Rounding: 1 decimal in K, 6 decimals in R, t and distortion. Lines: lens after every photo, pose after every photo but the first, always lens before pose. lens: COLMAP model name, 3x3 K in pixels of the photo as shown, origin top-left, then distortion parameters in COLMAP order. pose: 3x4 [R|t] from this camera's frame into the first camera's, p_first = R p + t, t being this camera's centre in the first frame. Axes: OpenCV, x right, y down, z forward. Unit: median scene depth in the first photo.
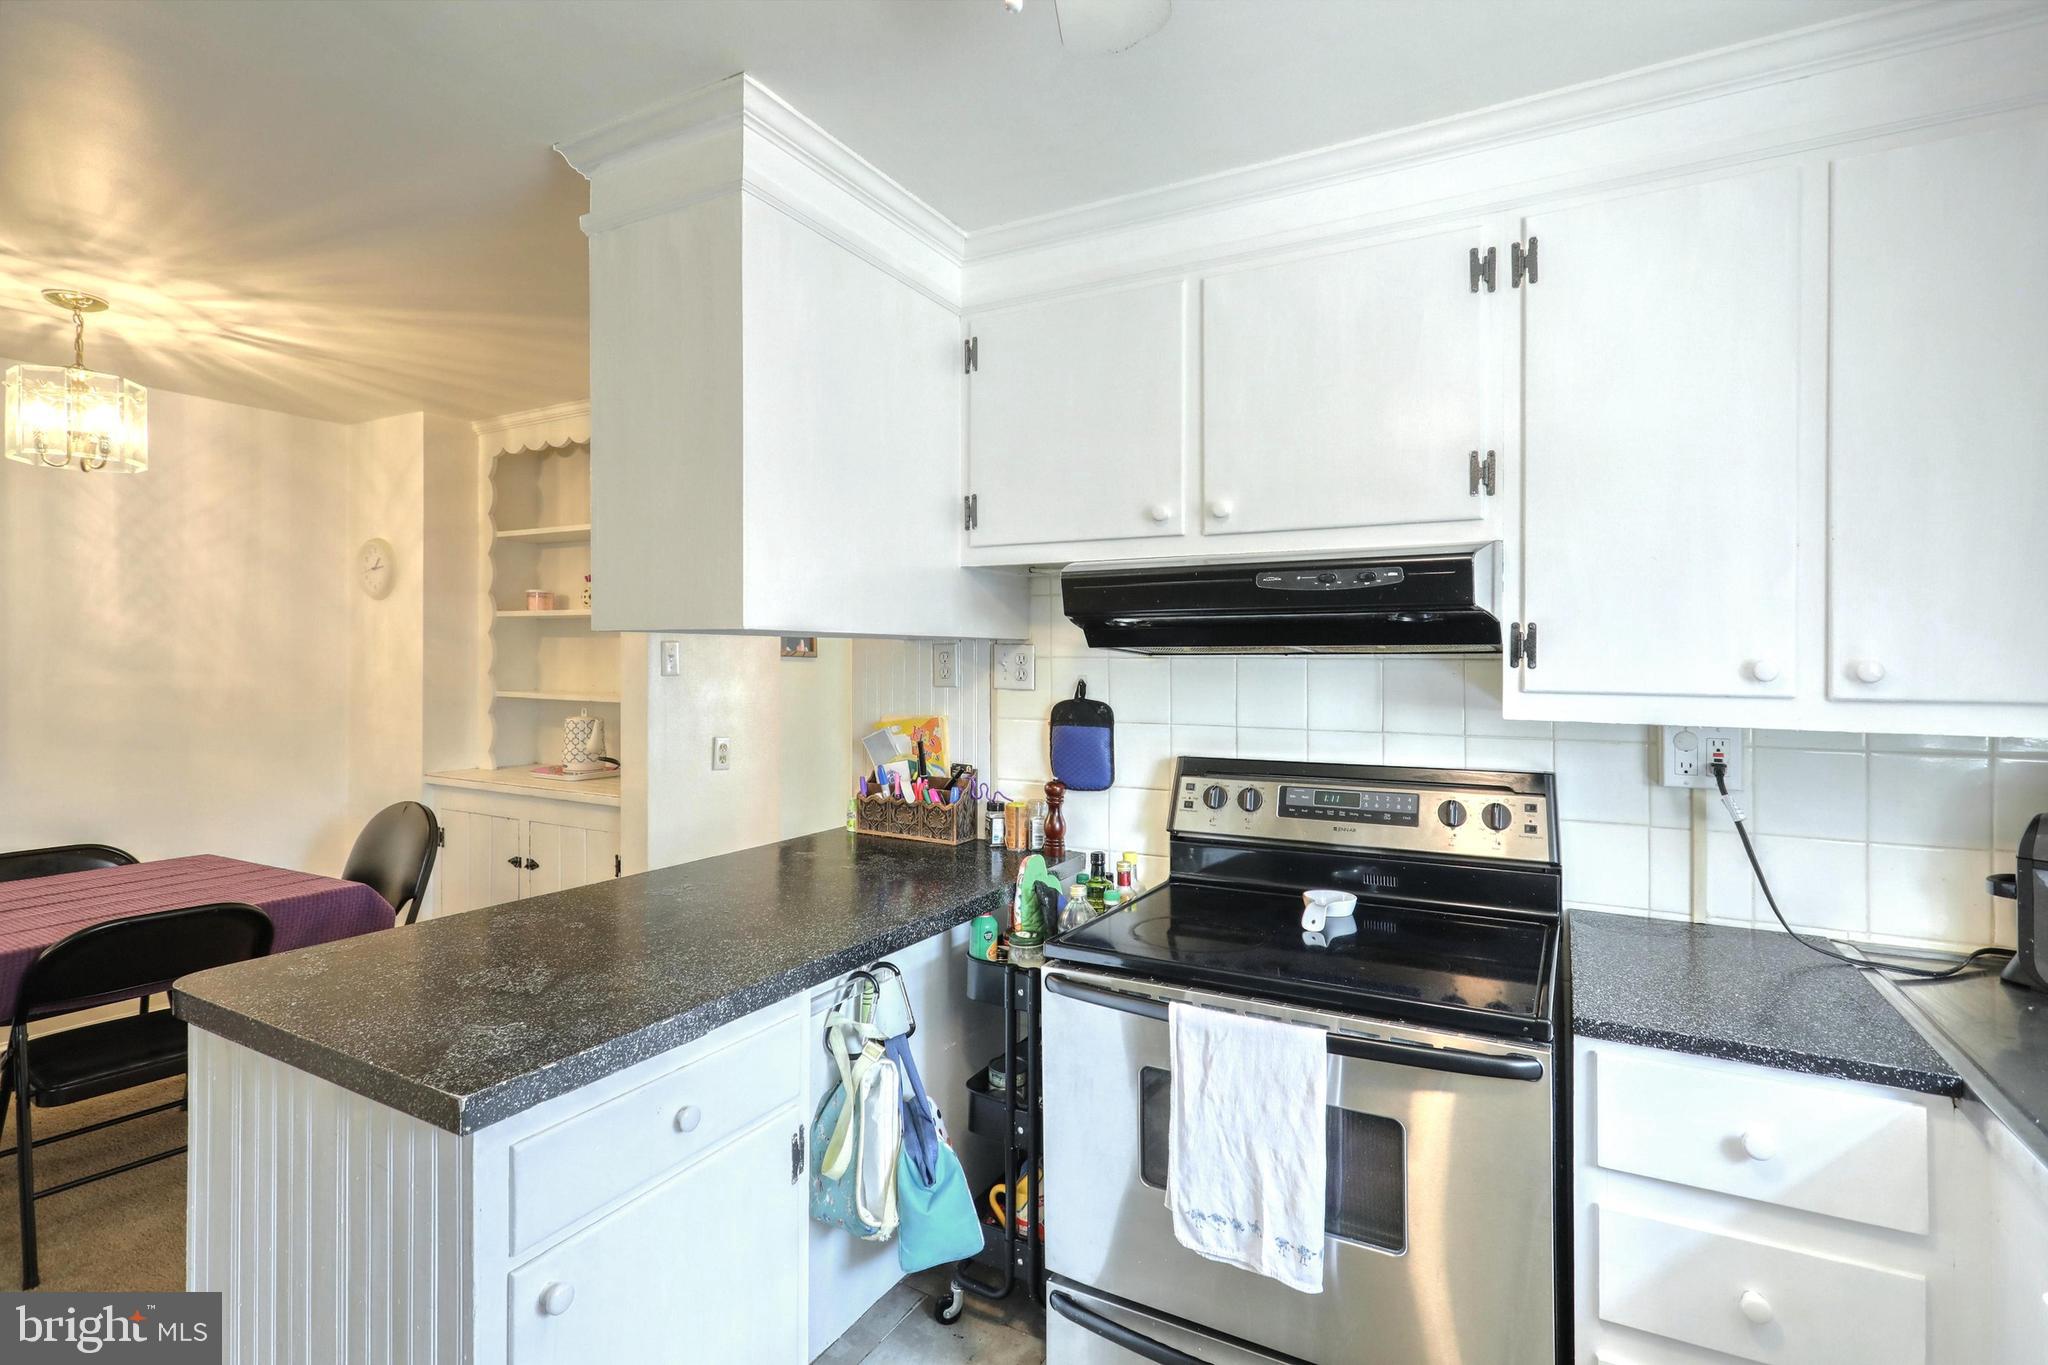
lens RADIAL K [[978.8, 0, 1061.4], [0, 978.8, 653.8], [0, 0, 1]] dist [-0.009624, 0.004588]
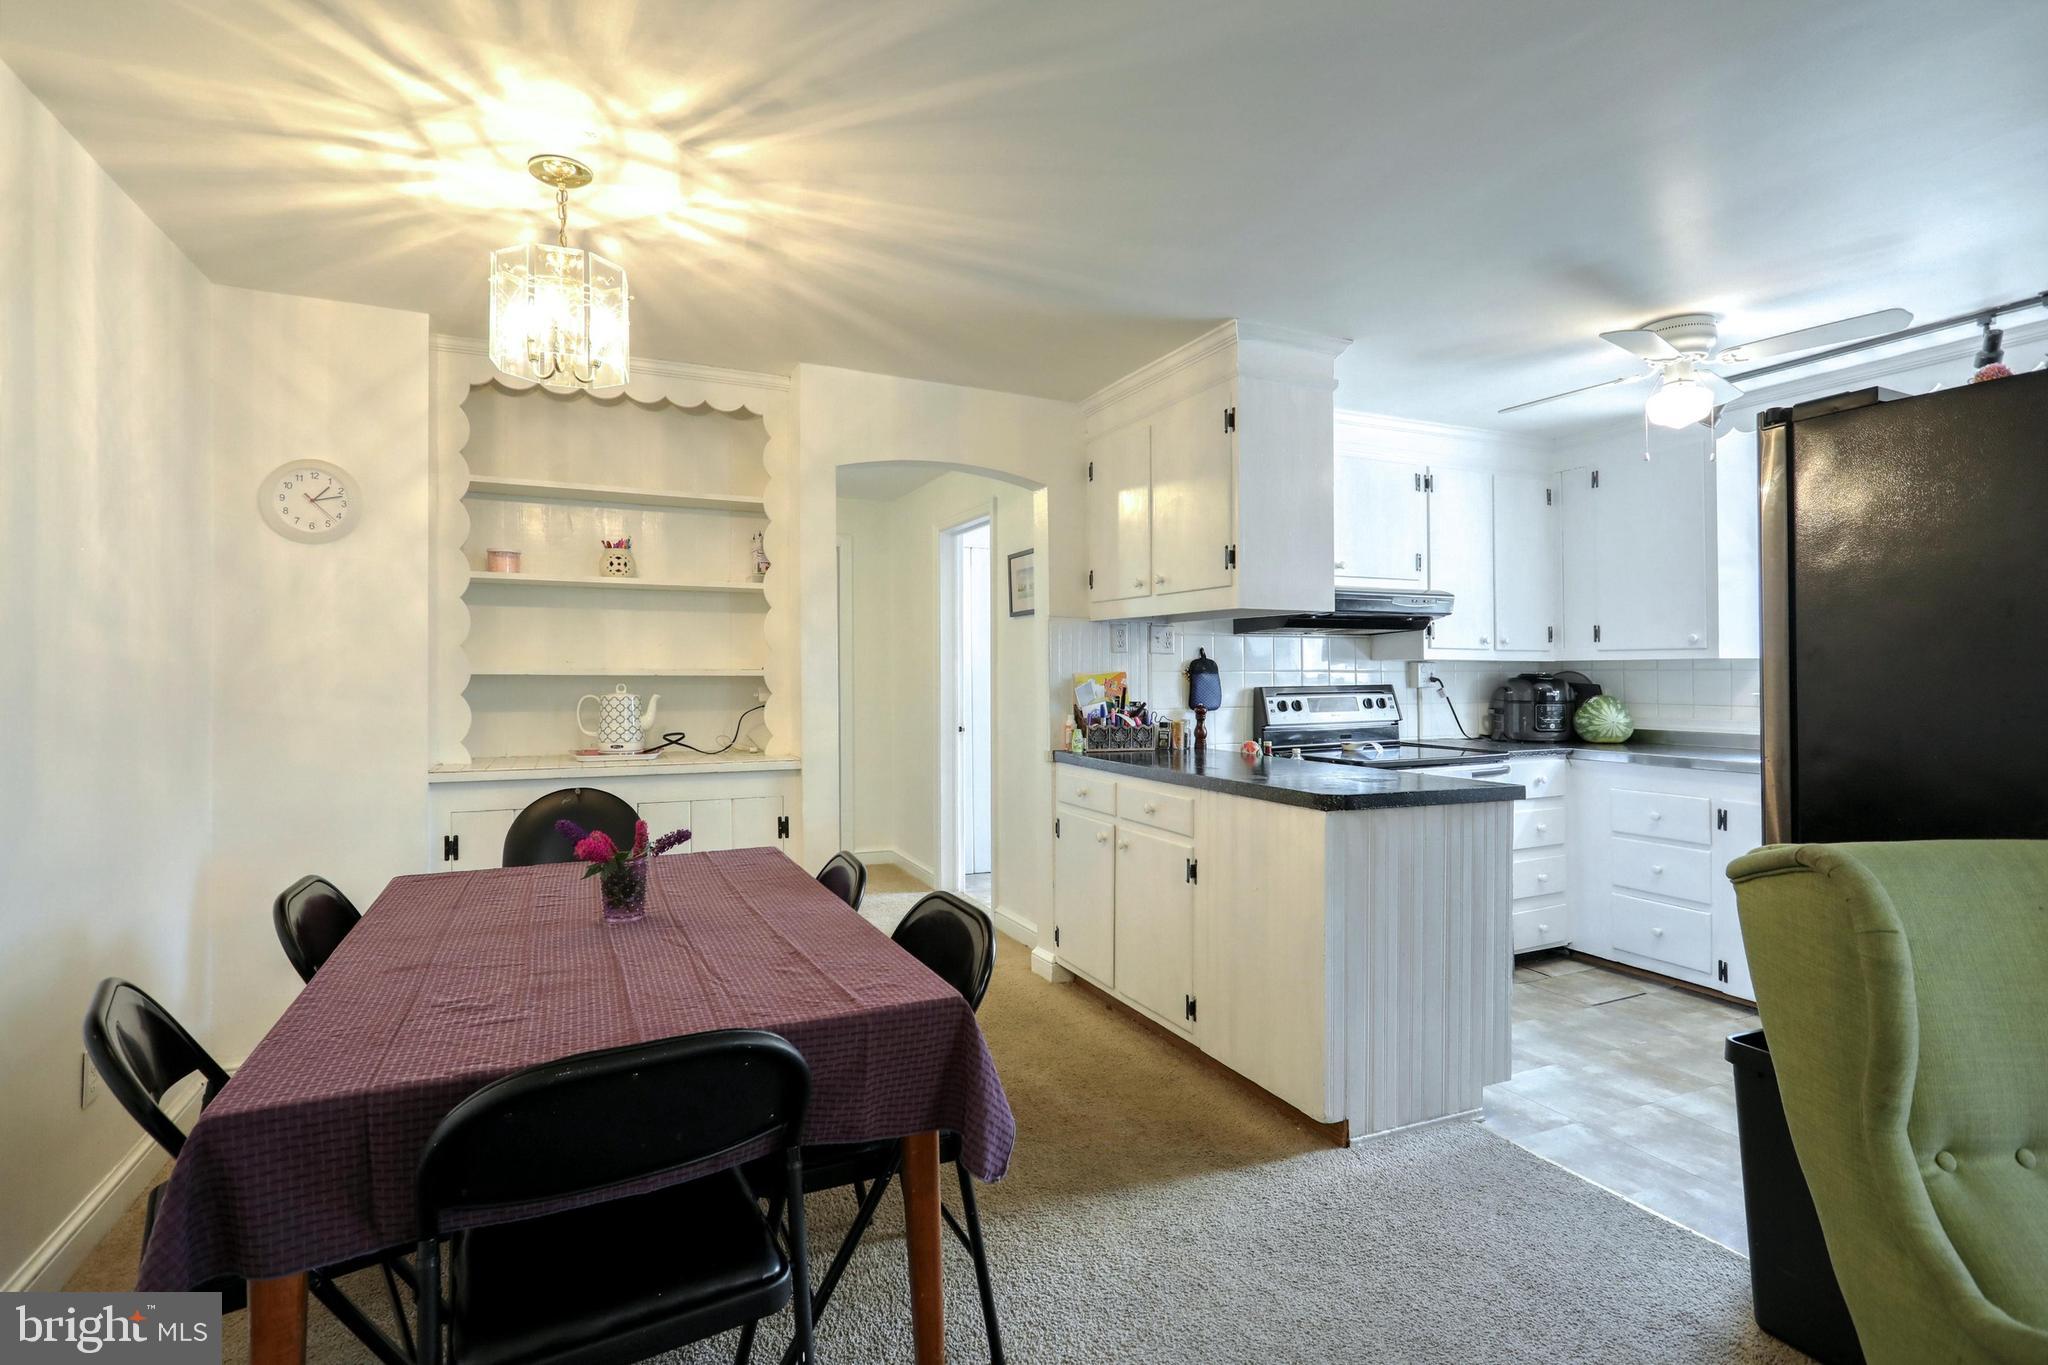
lens RADIAL K [[978.8, 0, 1029.4], [0, 978.8, 664.7], [0, 0, 1]] dist [-0.009624, 0.004588]
pose [[0.596733, -0.000924, 0.802439, -1.524405], [-0.001171, 0.999997, 0.002023, 0.052702], [-0.802439, -0.002147, 0.596731, 0.203300]]
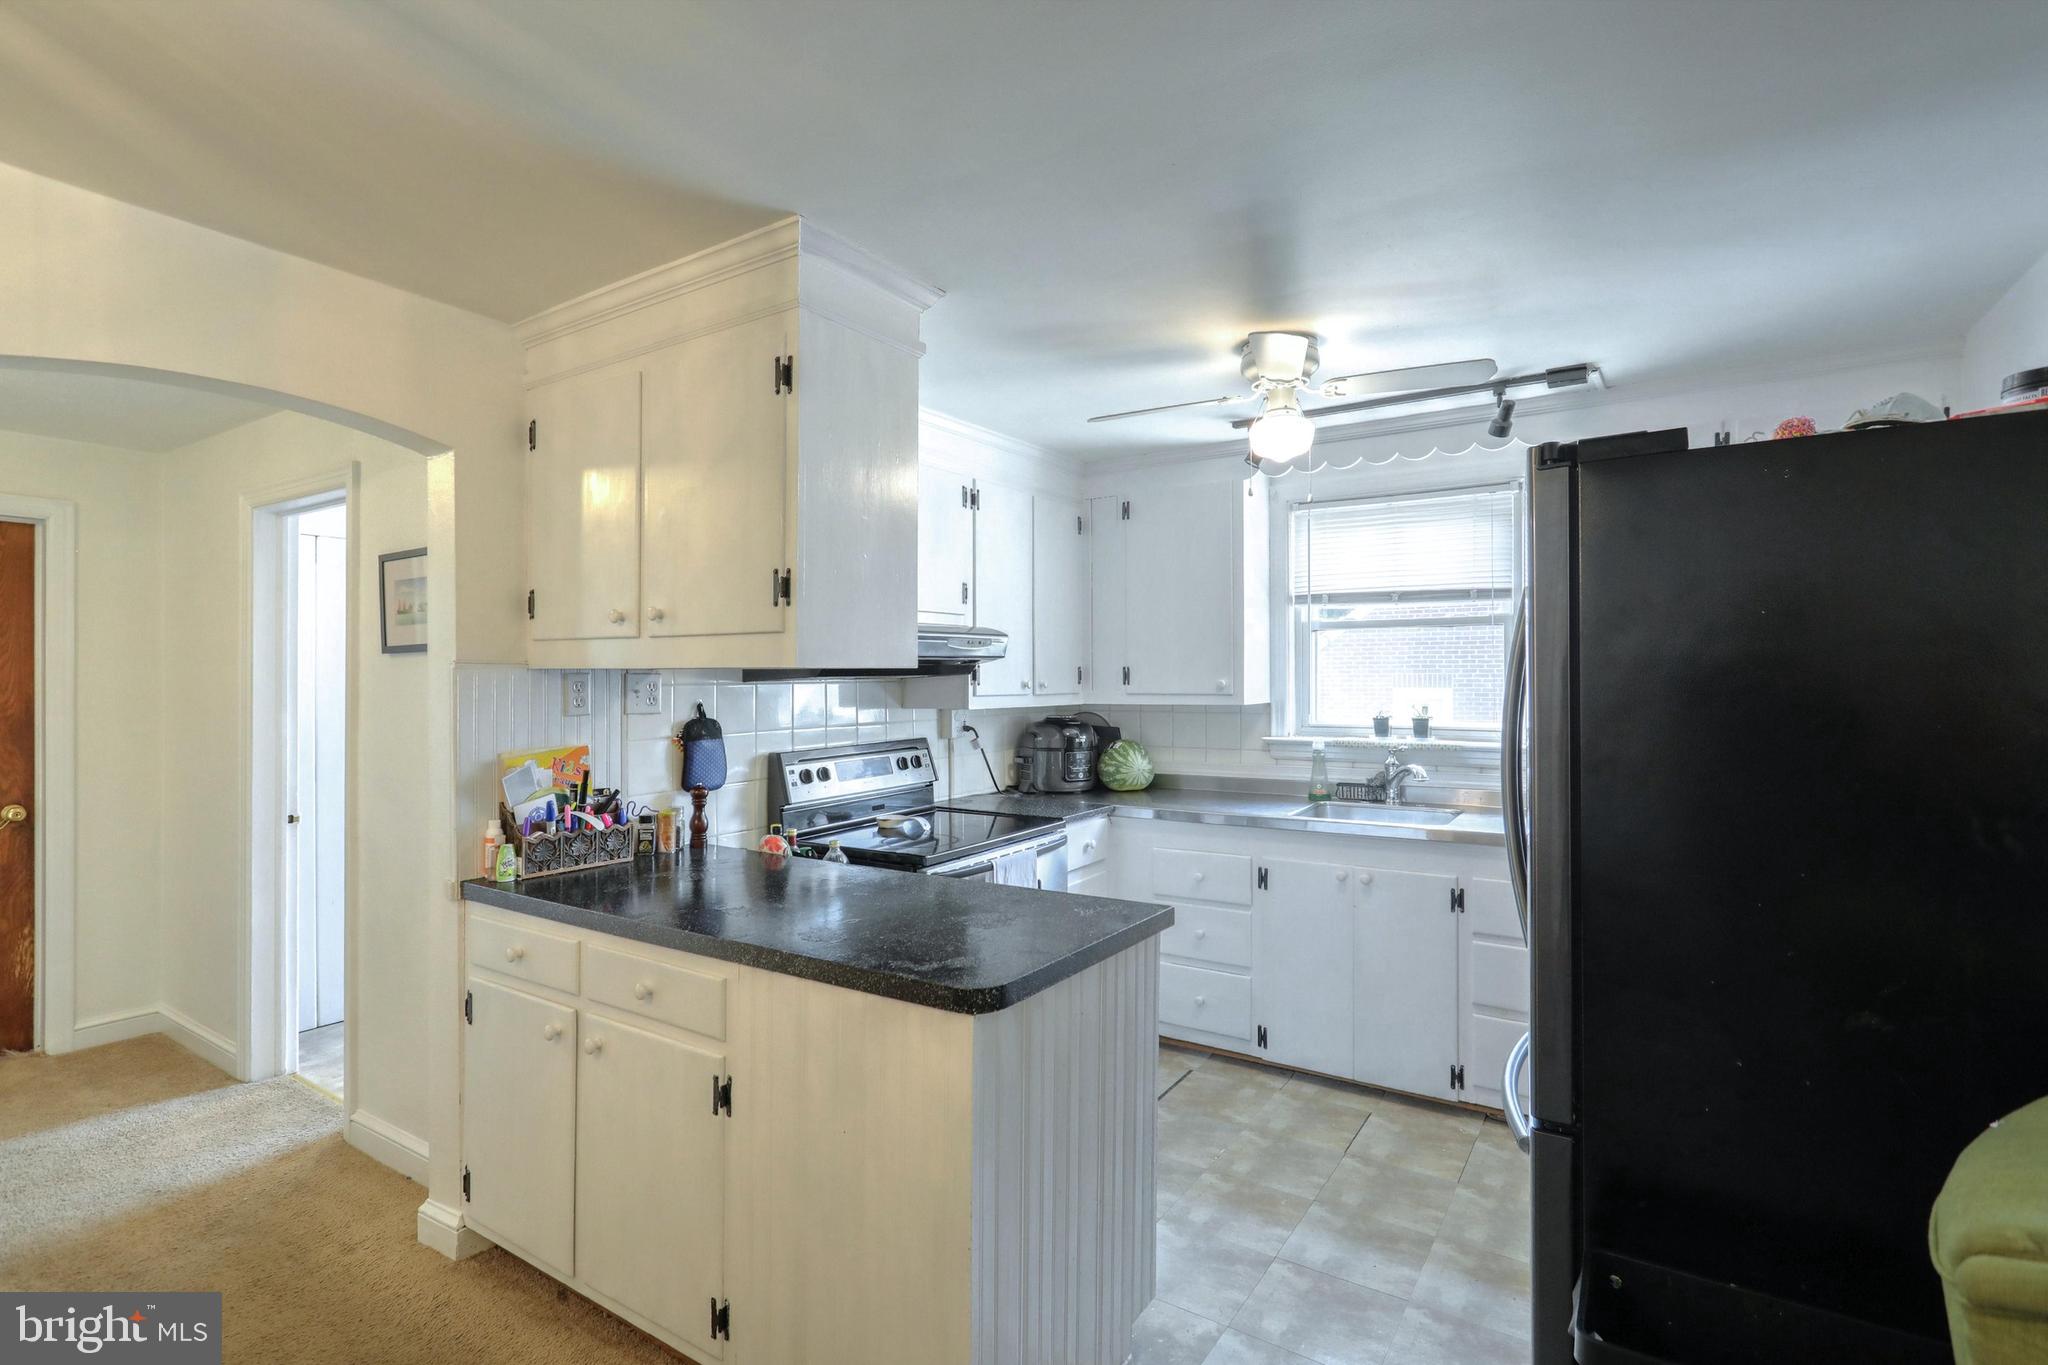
lens RADIAL K [[978.8, 0, 1003.4], [0, 978.8, 652.9], [0, 0, 1]] dist [-0.009624, 0.004588]
pose [[0.098773, 0.014160, 0.995009, -1.144498], [-0.001406, 0.999900, -0.014090, -0.018594], [-0.995109, -0.000007, 0.098783, 0.486430]]
